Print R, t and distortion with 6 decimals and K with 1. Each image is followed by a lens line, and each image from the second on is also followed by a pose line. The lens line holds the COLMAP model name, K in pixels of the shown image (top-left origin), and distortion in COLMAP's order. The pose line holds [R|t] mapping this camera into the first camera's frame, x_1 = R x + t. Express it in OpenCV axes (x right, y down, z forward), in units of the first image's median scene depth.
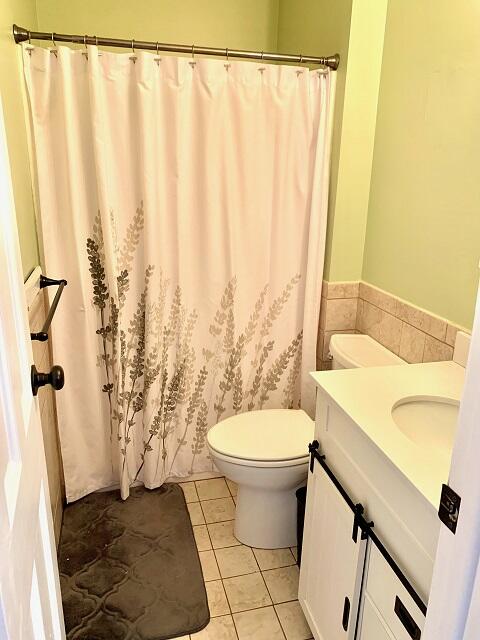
lens RADIAL K [[491.5, 0, 240.2], [0, 491.5, 319.4], [0, 0, 1]] dist [0.057008, 0.000287]
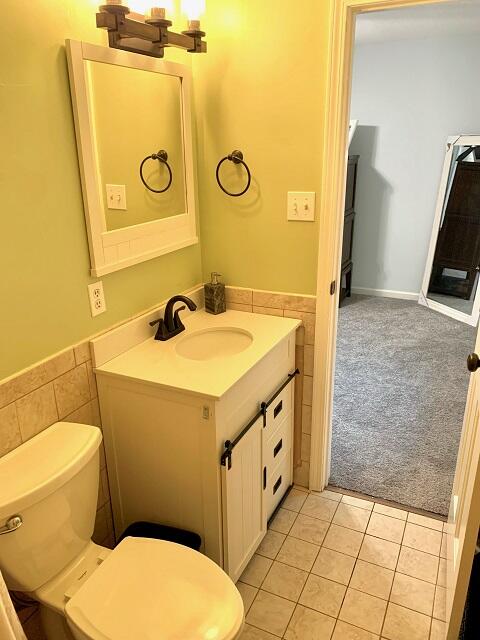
lens RADIAL K [[491.5, 0, 240.2], [0, 491.5, 319.8], [0, 0, 1]] dist [0.057008, 0.000287]
pose [[-0.764476, -0.231314, 0.601723, -0.406104], [0.192056, 0.809298, 0.555113, -0.500809], [-0.615379, 0.539935, -0.574263, 1.265152]]
